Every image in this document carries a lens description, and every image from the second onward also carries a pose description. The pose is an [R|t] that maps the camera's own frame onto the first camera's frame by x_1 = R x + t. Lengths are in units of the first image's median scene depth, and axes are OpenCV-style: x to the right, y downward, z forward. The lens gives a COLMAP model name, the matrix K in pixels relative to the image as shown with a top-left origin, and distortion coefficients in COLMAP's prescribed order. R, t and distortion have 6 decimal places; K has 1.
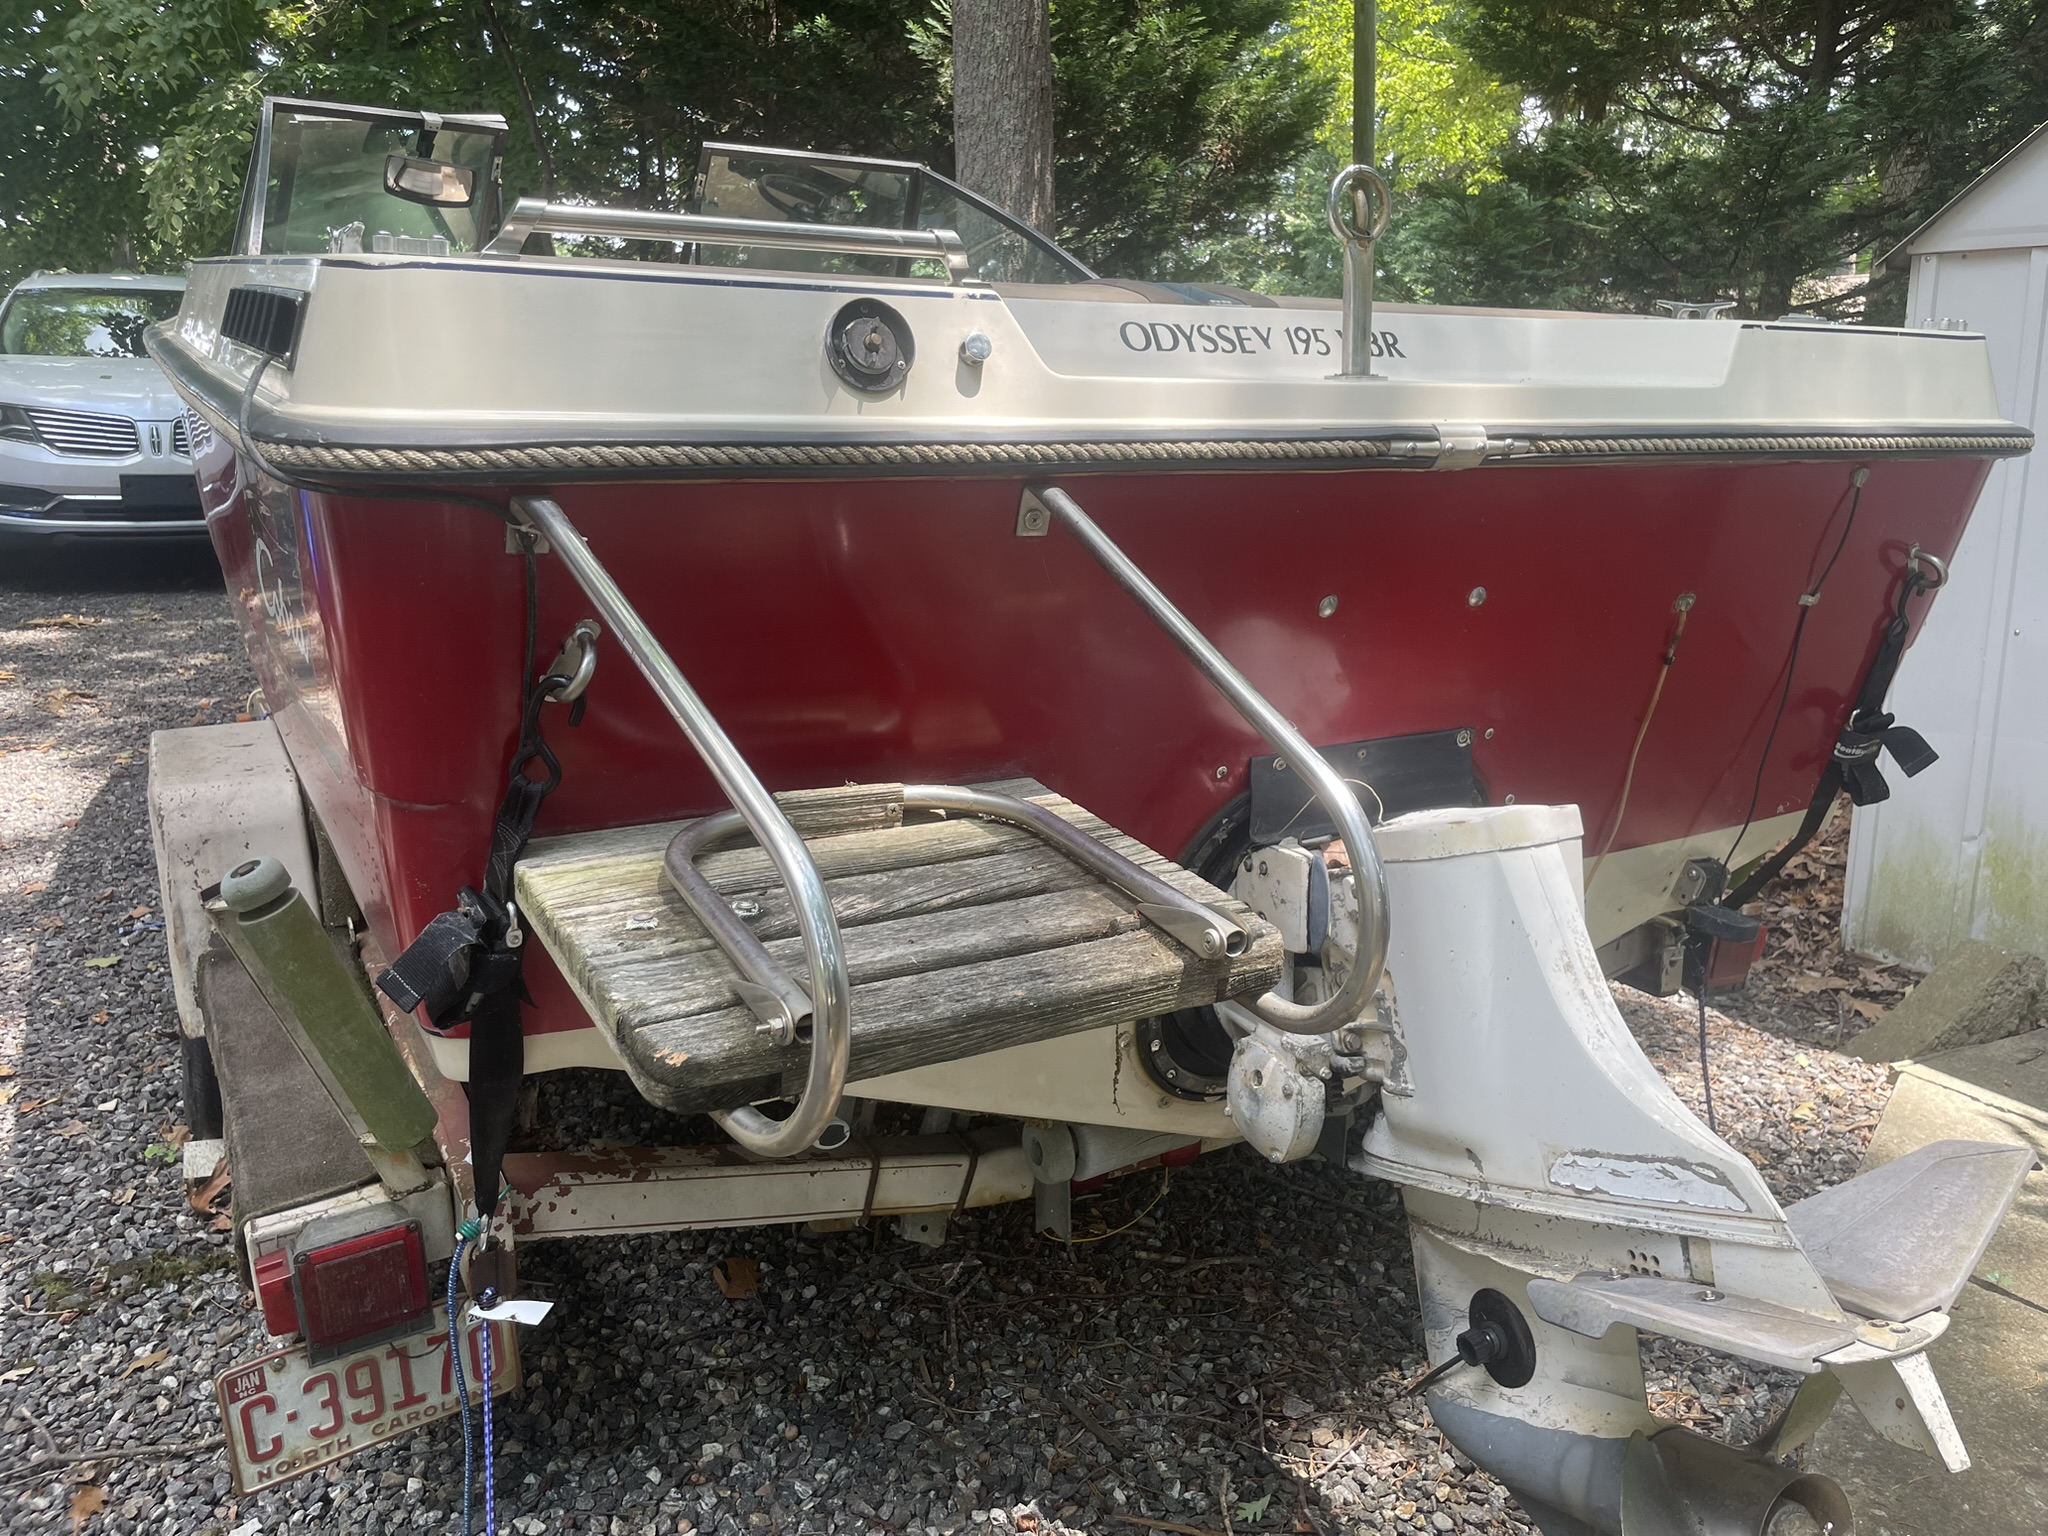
lens RADIAL K [[1589.5, 0, 1015.5], [0, 1589.5, 738.9], [0, 0, 1]] dist [0.070996, -0.083817]
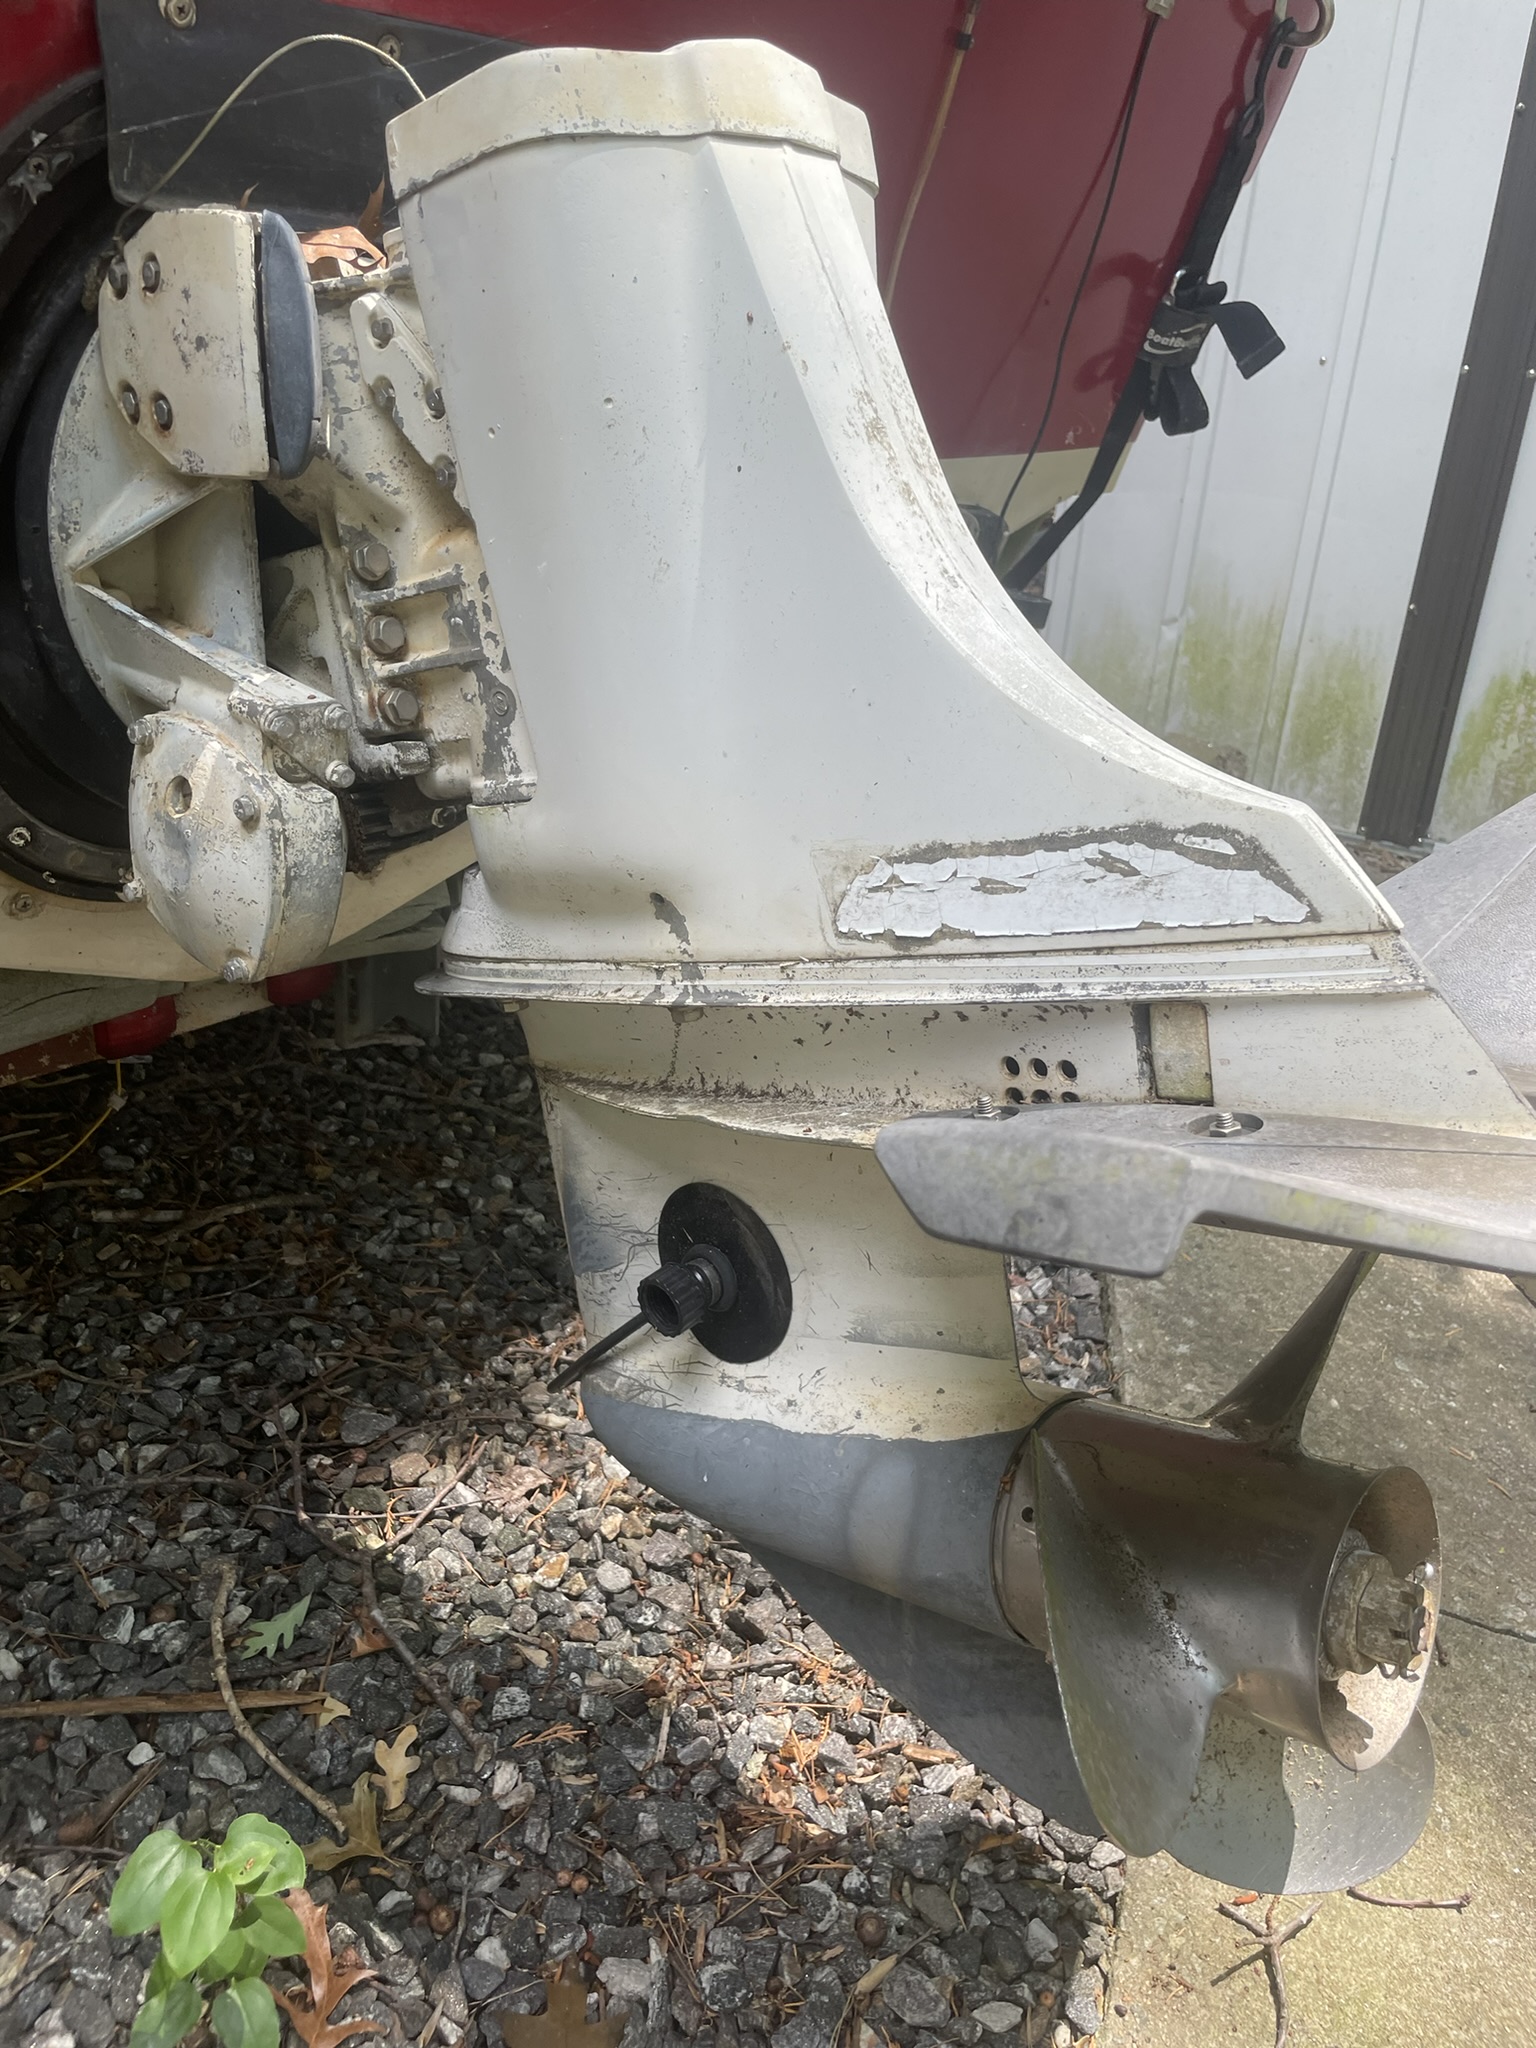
lens RADIAL K [[1589.5, 0, 783.3], [0, 1589.5, 1038.4], [0, 0, 1]] dist [0.070996, -0.083817]
pose [[0.924985, -0.090641, 0.369035, 0.125383], [0.009259, 0.976224, 0.216568, 0.169882], [-0.379891, -0.196905, 0.903832, 0.490408]]
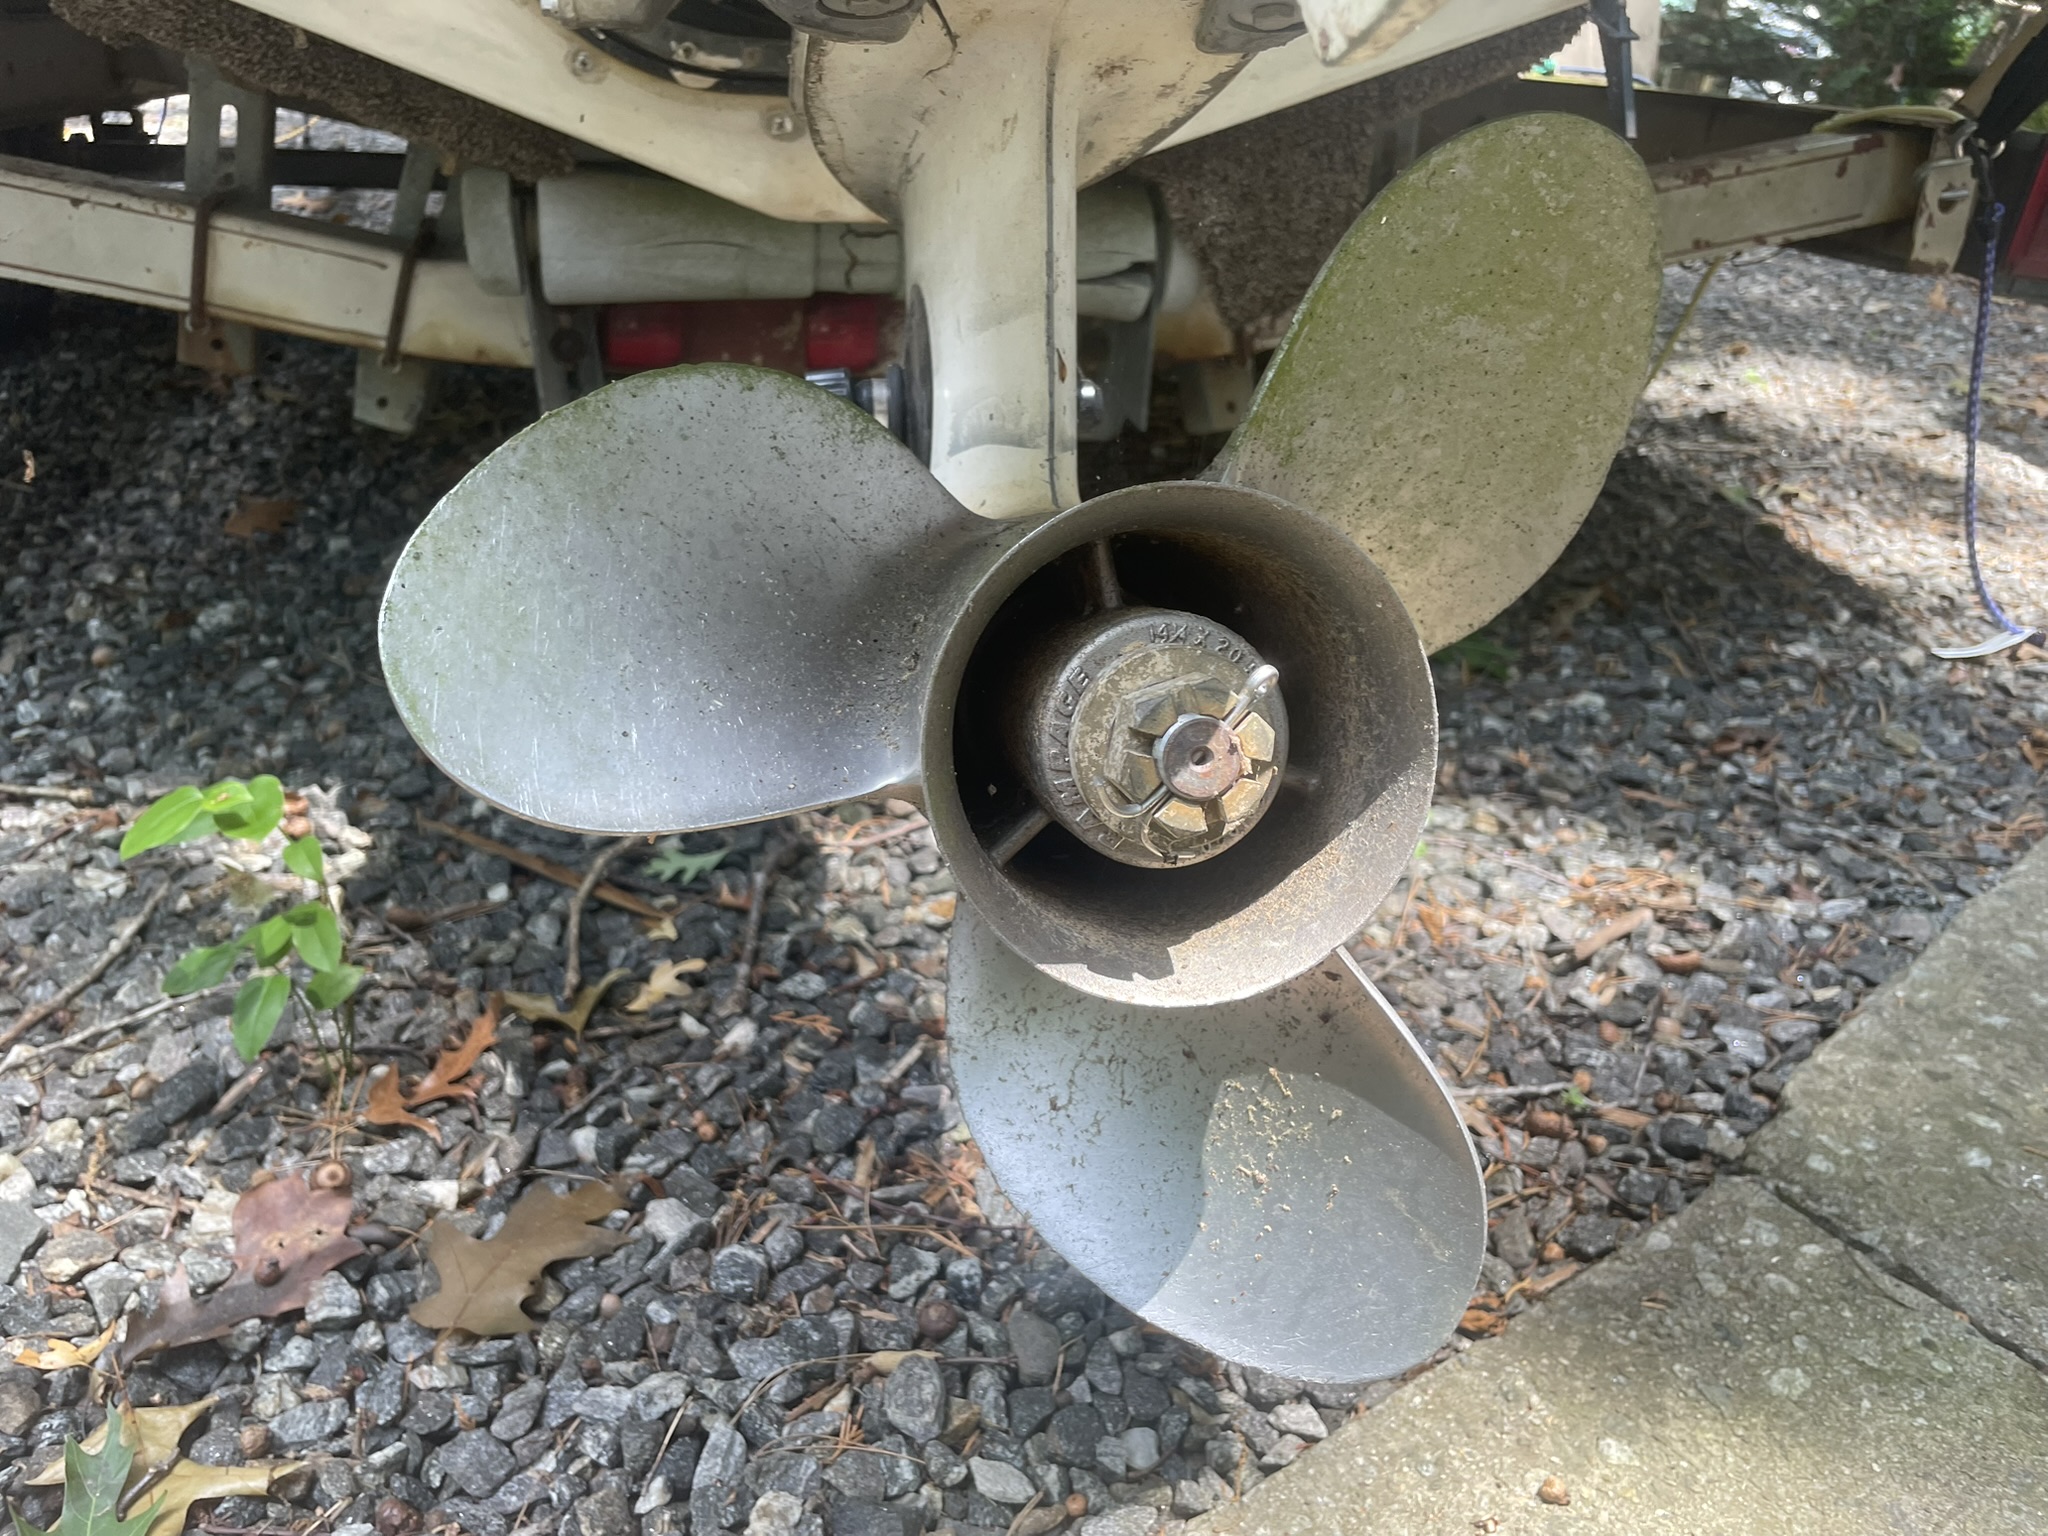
lens RADIAL K [[1589.5, 0, 1030.7], [0, 1589.5, 758.6], [0, 0, 1]] dist [0.070996, -0.083817]
pose [[0.954122, 0.151718, -0.258133, 0.394915], [-0.102662, 0.975623, 0.193960, 0.333158], [0.281267, -0.158561, 0.946439, 0.541389]]
